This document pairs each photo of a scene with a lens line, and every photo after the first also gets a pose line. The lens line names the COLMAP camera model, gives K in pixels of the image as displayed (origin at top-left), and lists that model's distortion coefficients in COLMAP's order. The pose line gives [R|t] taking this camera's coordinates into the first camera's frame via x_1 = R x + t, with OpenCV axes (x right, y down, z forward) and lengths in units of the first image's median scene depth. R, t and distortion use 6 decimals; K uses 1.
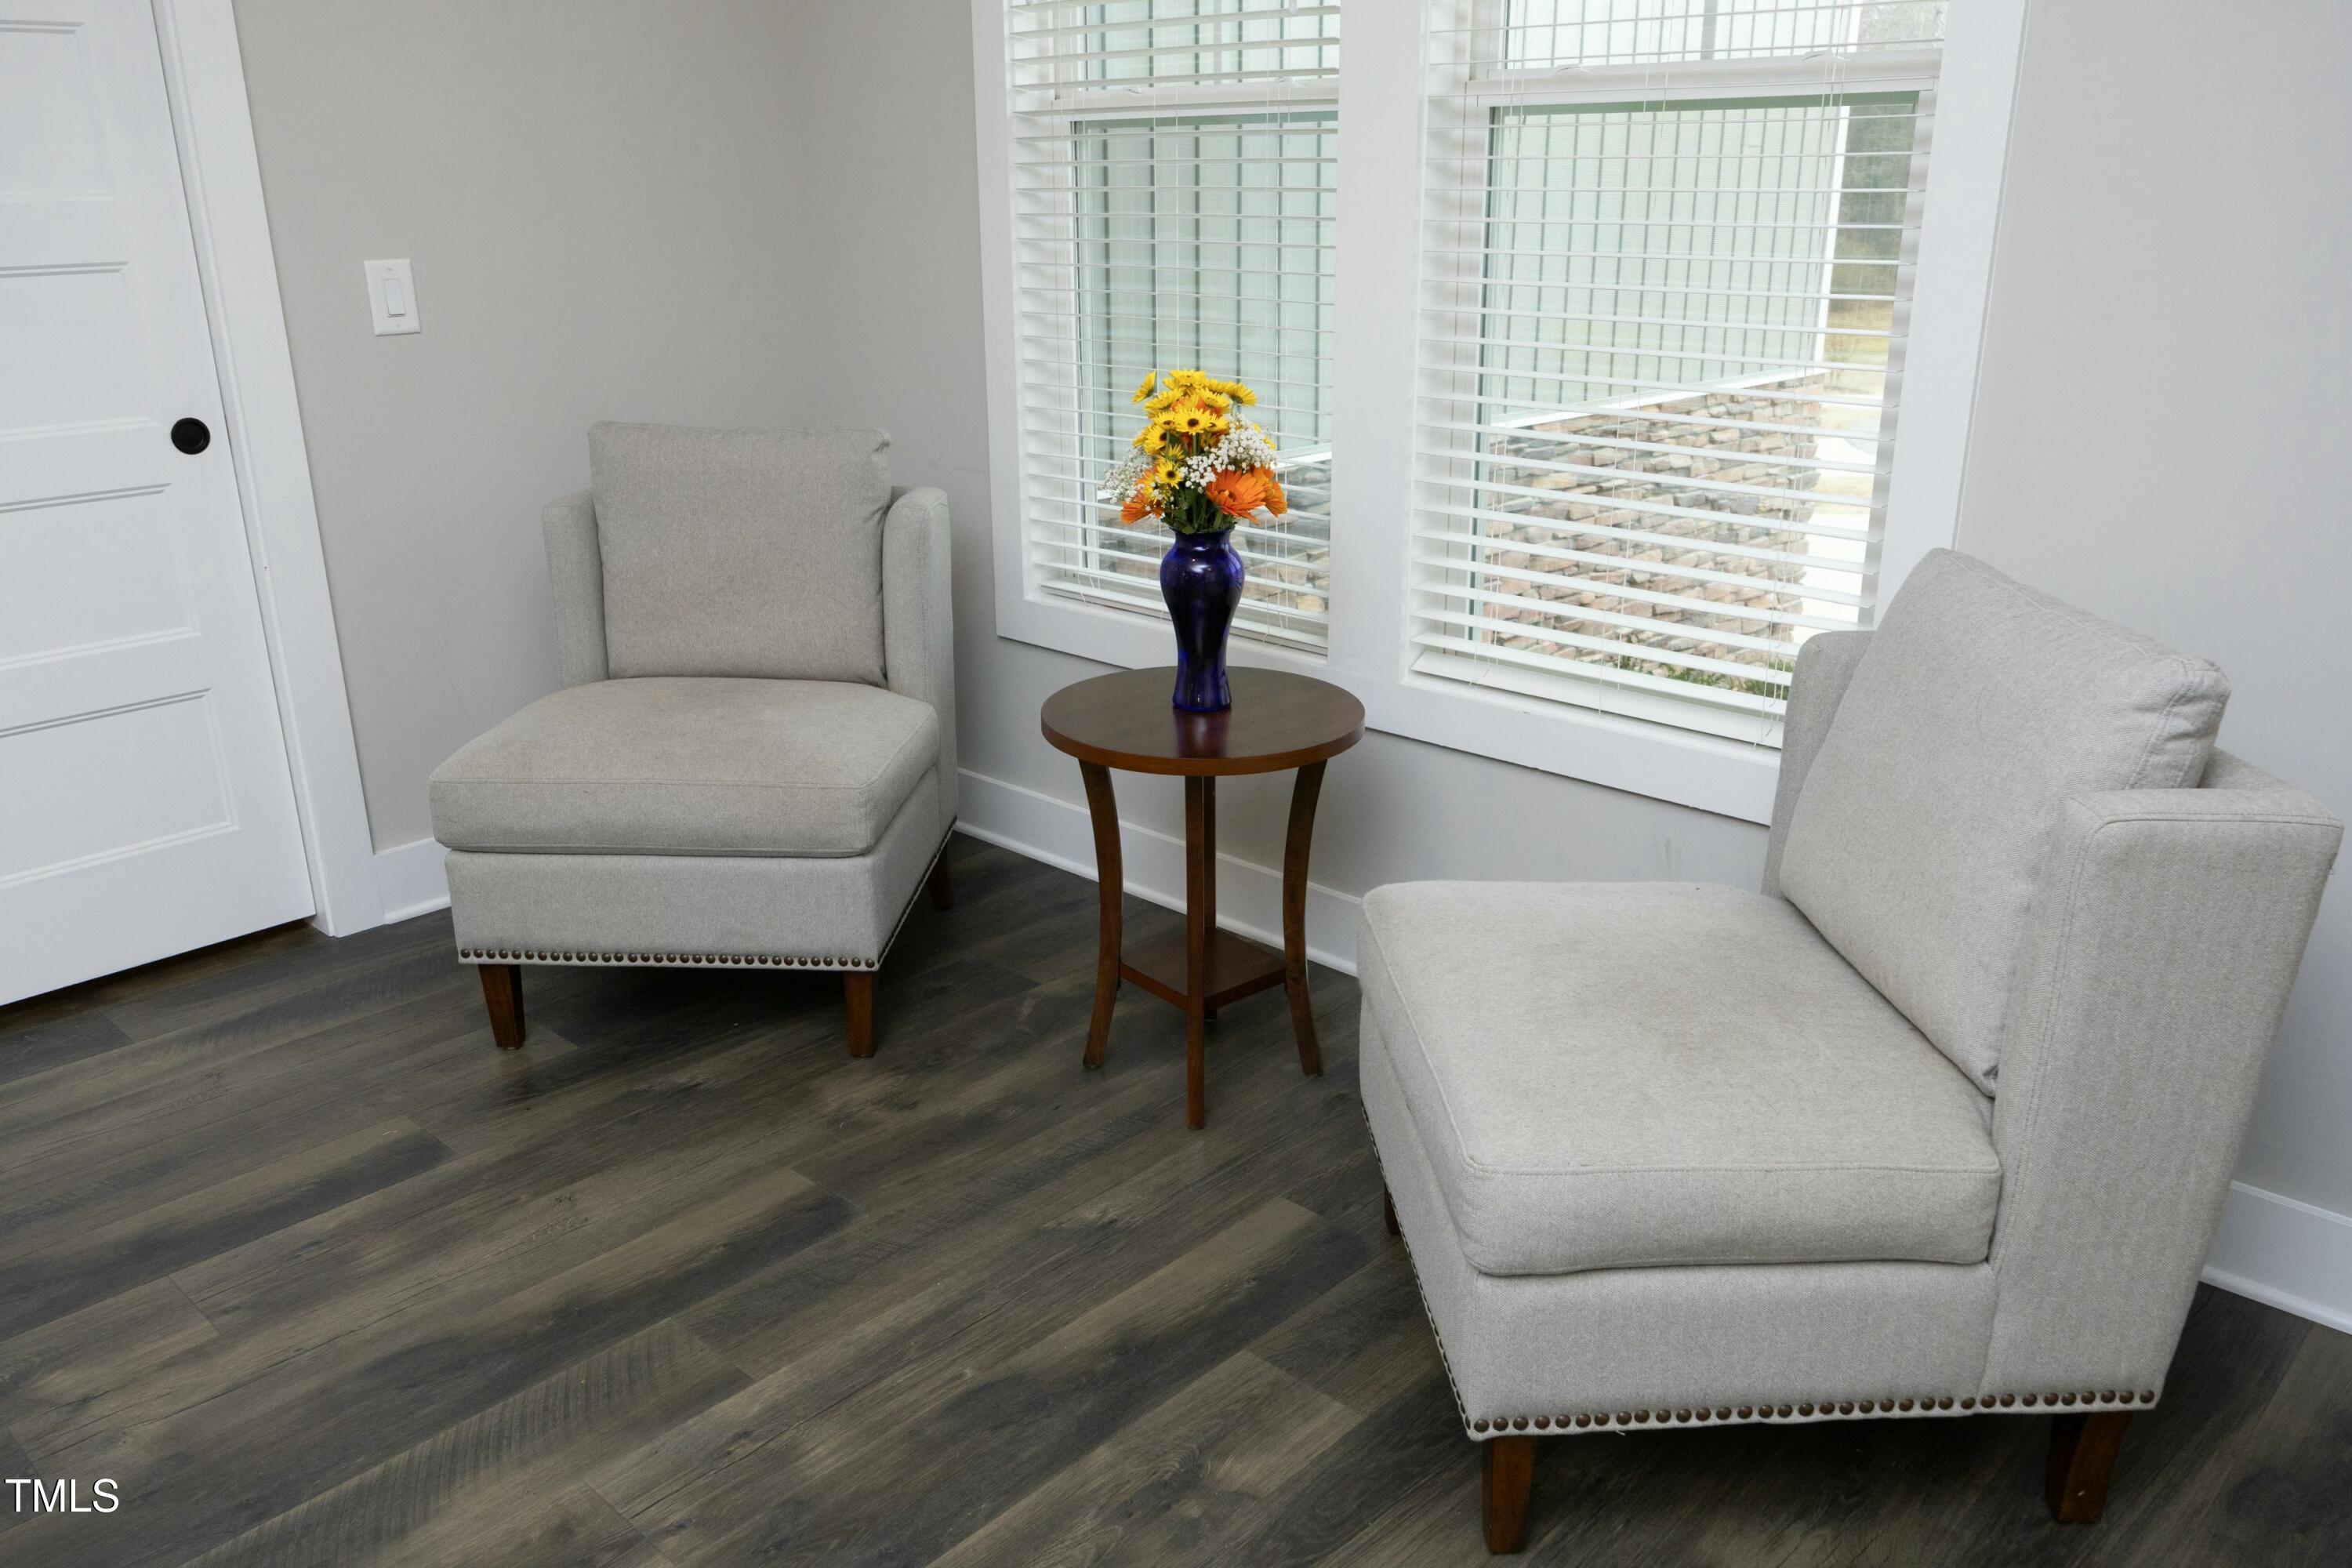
lens RADIAL K [[1774.8, 0, 1184.9], [0, 1774.8, 778.9], [0, 0, 1]] dist [-0.006971, 0.000609]
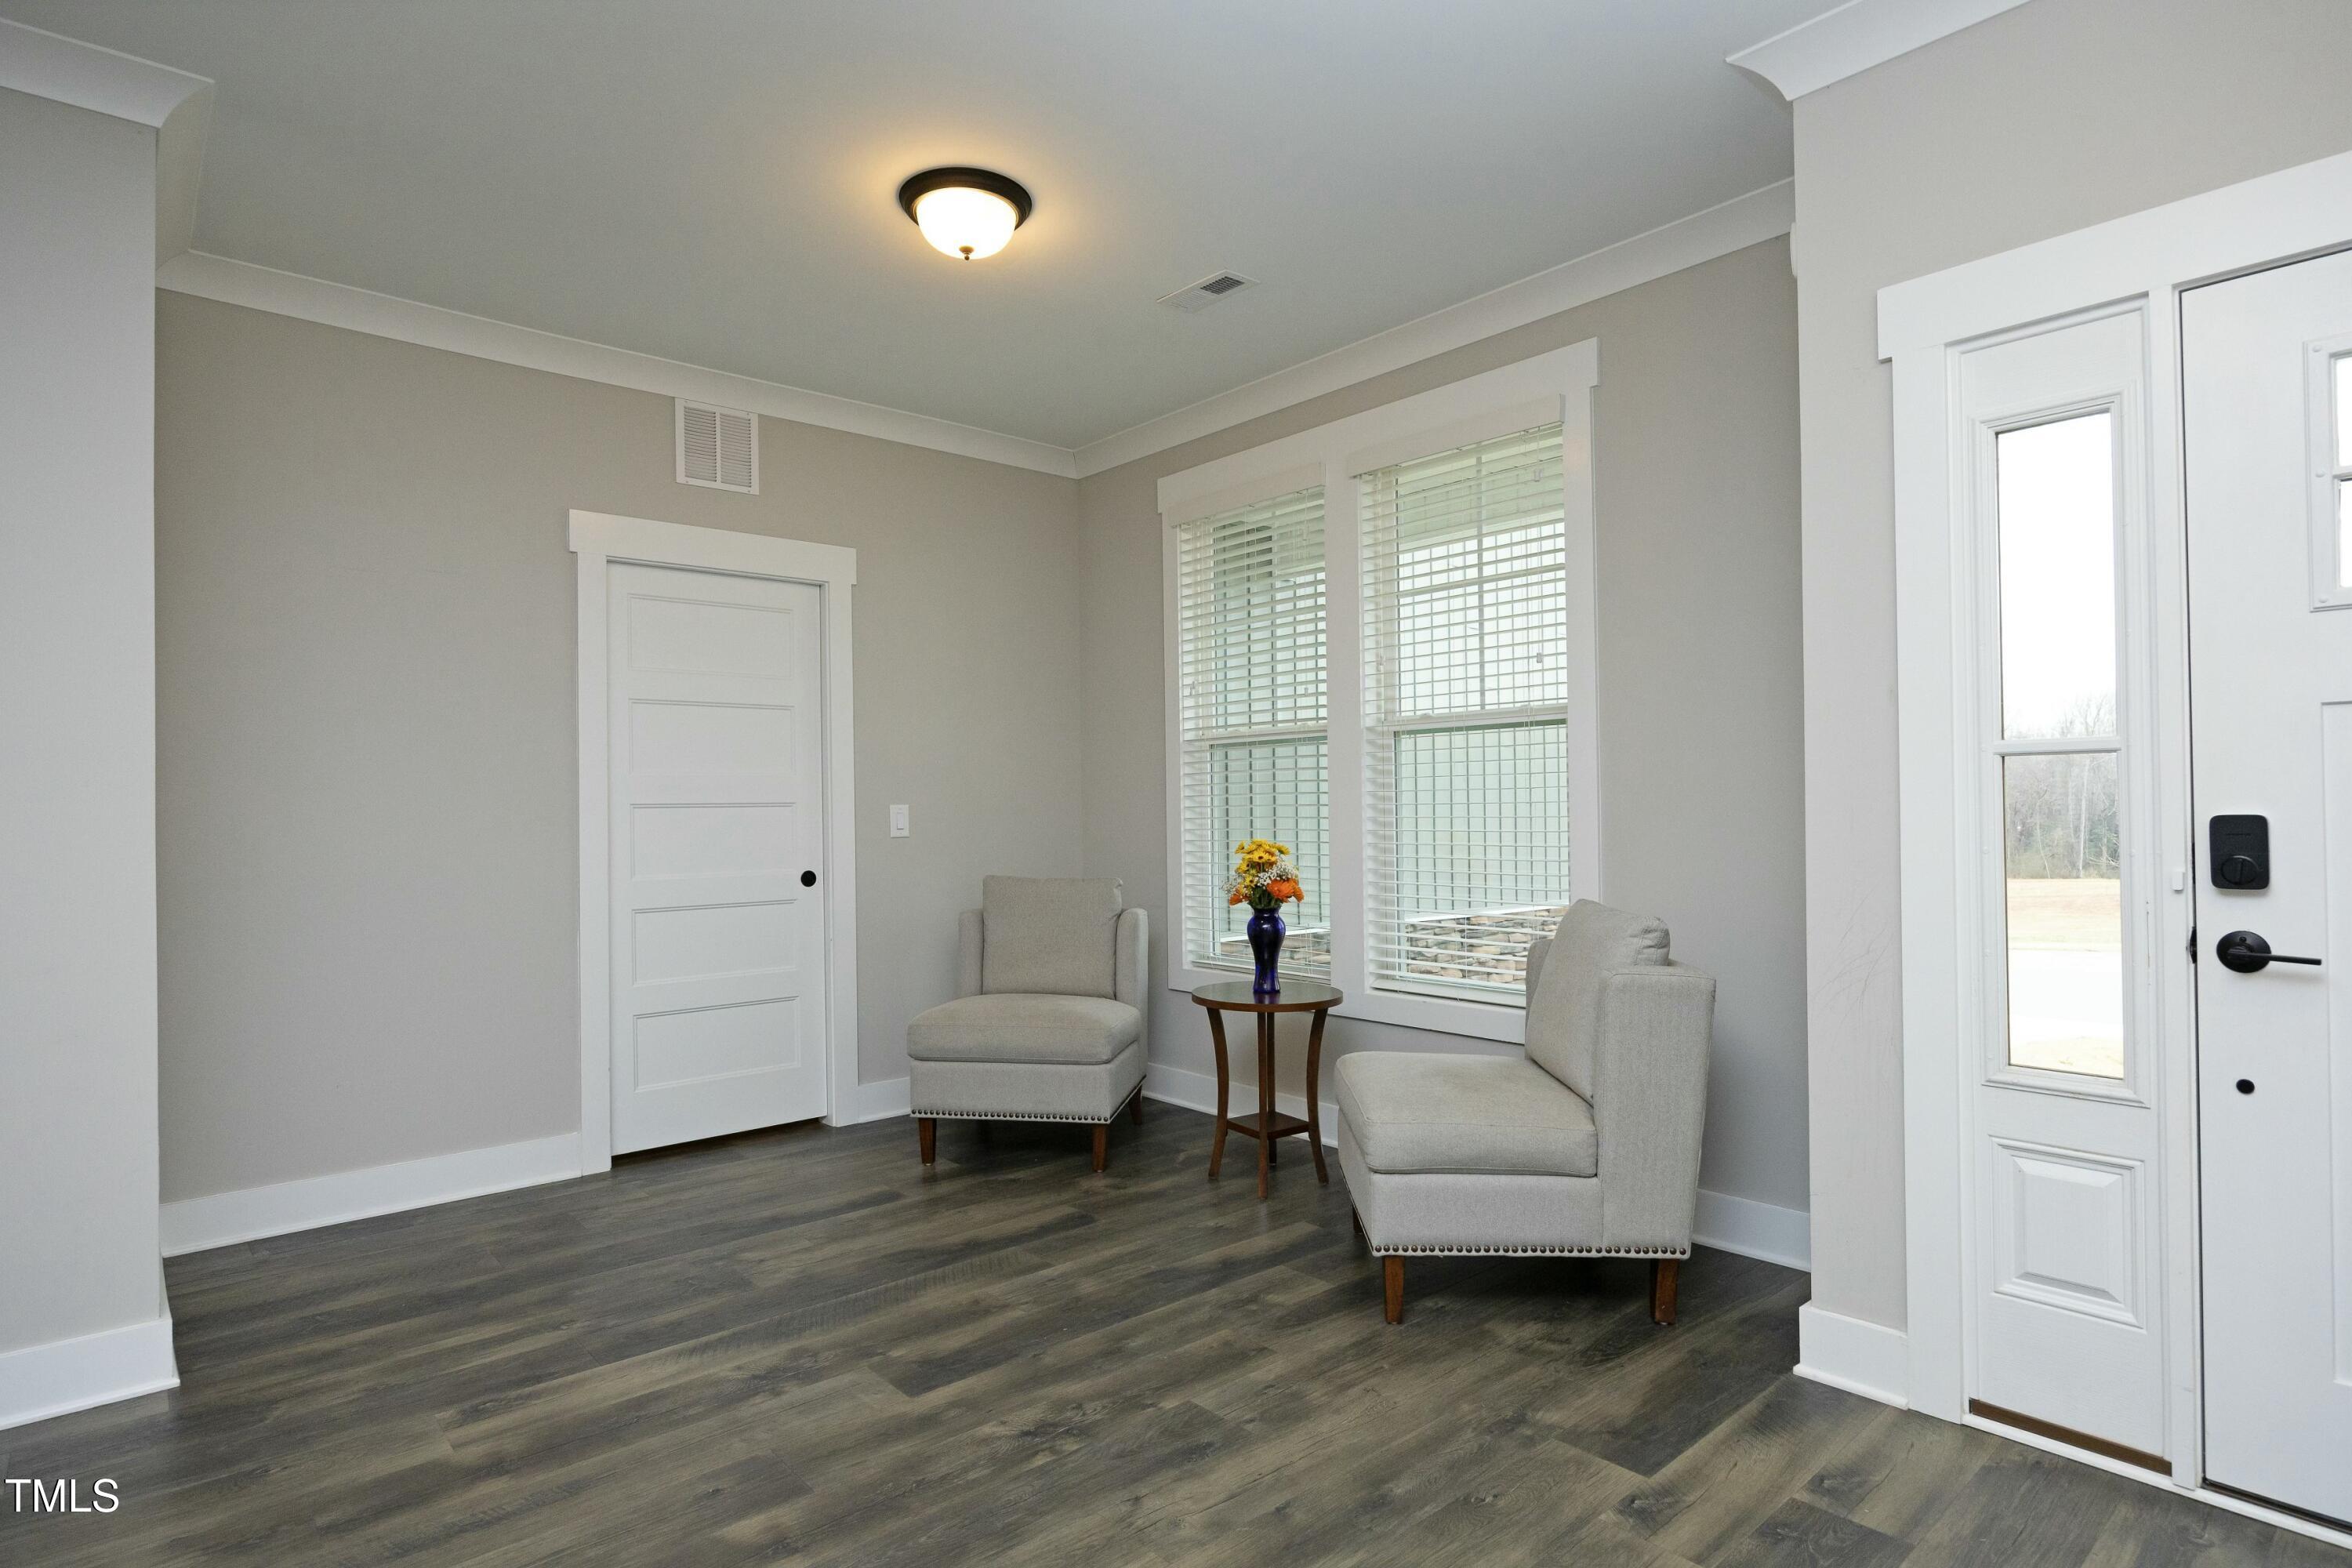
lens RADIAL K [[1178.8, 0, 1188.5], [0, 1178.8, 807.8], [0, 0, 1]] dist [-0.016763, -0.000694]
pose [[0.996724, -0.004799, -0.080739, 0.033046], [-0.021539, 0.946442, -0.322154, 0.219385], [0.077961, 0.322837, 0.943238, -0.438067]]
